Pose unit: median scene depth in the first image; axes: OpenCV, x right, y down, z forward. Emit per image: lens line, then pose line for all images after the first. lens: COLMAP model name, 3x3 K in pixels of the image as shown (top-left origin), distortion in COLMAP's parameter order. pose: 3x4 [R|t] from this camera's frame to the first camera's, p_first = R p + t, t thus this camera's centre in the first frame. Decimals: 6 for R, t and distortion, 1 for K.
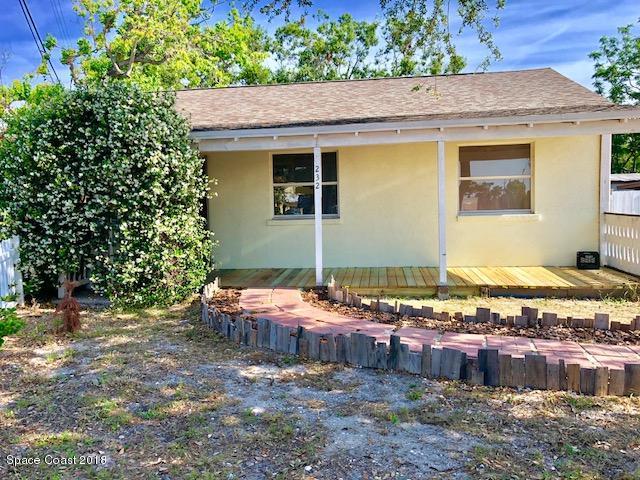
lens RADIAL K [[536.4, 0, 316.2], [0, 536.4, 237.2], [0, 0, 1]] dist [0.057800, -0.004789]
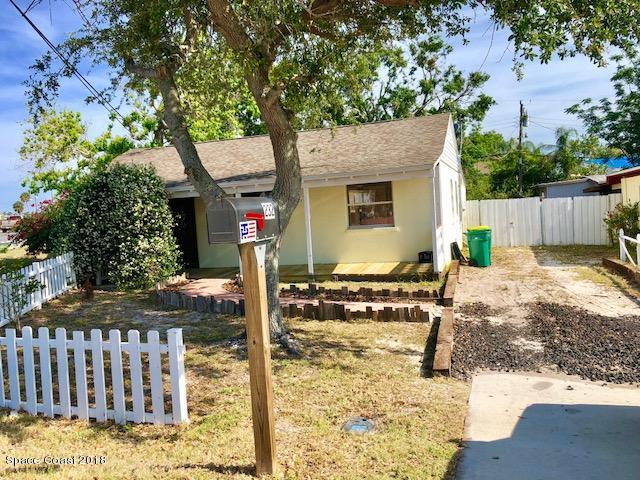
lens RADIAL K [[536.4, 0, 323.7], [0, 536.4, 242.8], [0, 0, 1]] dist [0.057800, -0.004789]
pose [[0.984678, -0.026286, -0.172389, 0.627571], [0.028695, 0.999522, 0.011494, -0.028770], [0.172004, -0.016264, 0.984962, -0.690497]]
